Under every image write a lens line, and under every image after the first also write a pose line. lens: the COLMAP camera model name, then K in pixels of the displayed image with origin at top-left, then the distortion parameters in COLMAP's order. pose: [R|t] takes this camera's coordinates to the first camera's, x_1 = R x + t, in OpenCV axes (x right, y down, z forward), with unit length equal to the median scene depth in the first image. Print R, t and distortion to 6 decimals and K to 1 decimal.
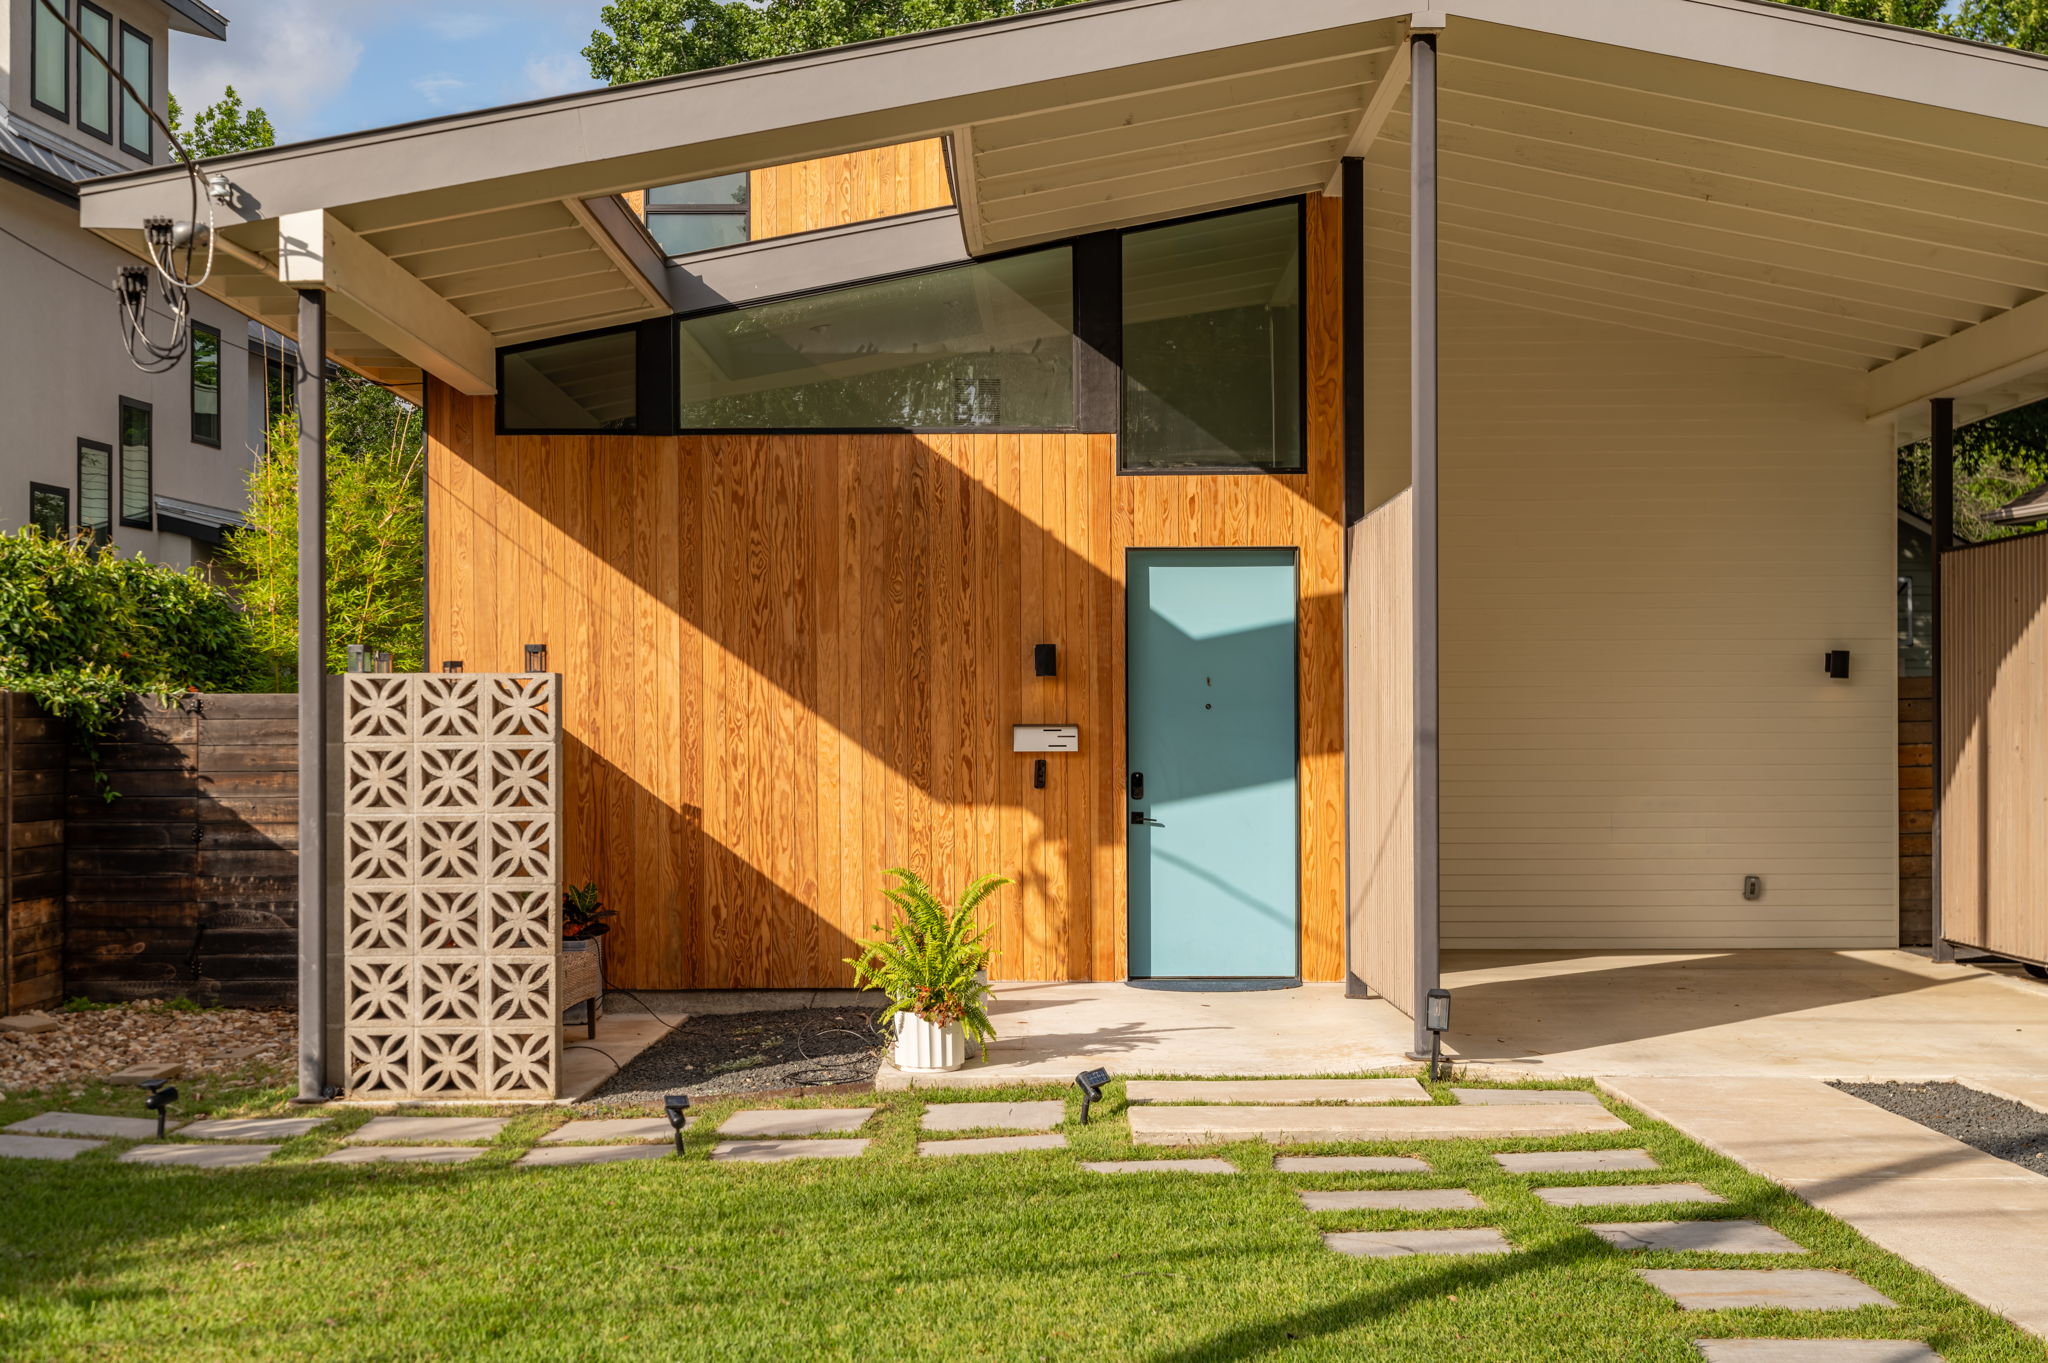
lens RADIAL K [[948.5, 0, 1017.4], [0, 948.5, 705.0], [0, 0, 1]] dist [0.002554, -0.000949]
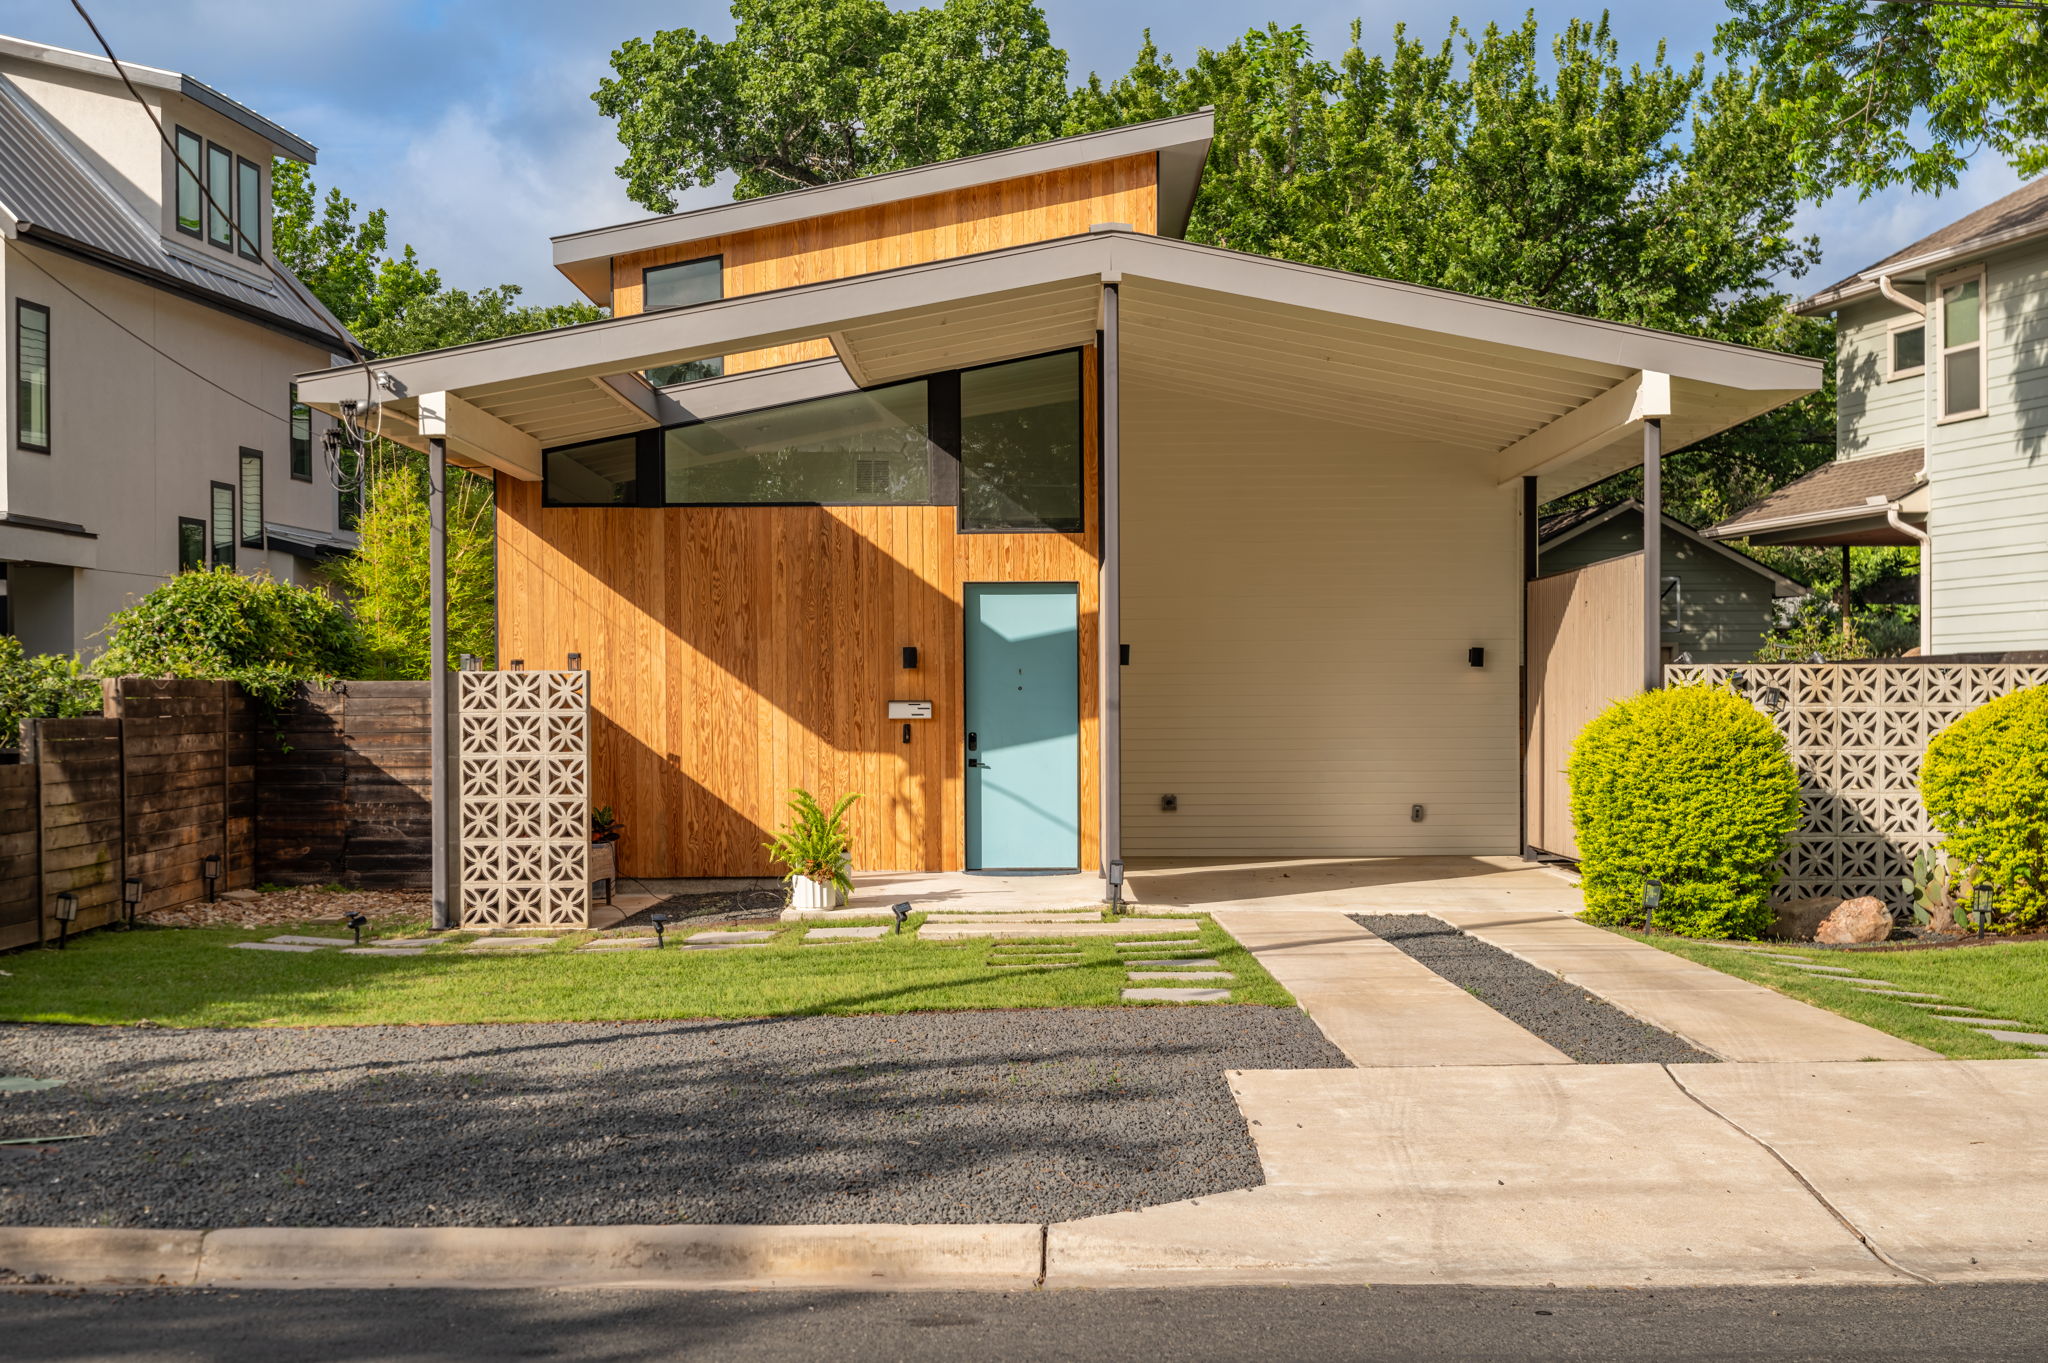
lens RADIAL K [[946.3, 0, 1024.0], [0, 946.3, 681.5], [0, 0, 1]] dist [0.002138, -0.000060]
pose [[0.999998, -0.001929, -0.000619, 0.211472], [0.001932, 0.999982, 0.005651, -0.017333], [0.000608, -0.005652, 0.999984, -0.496848]]
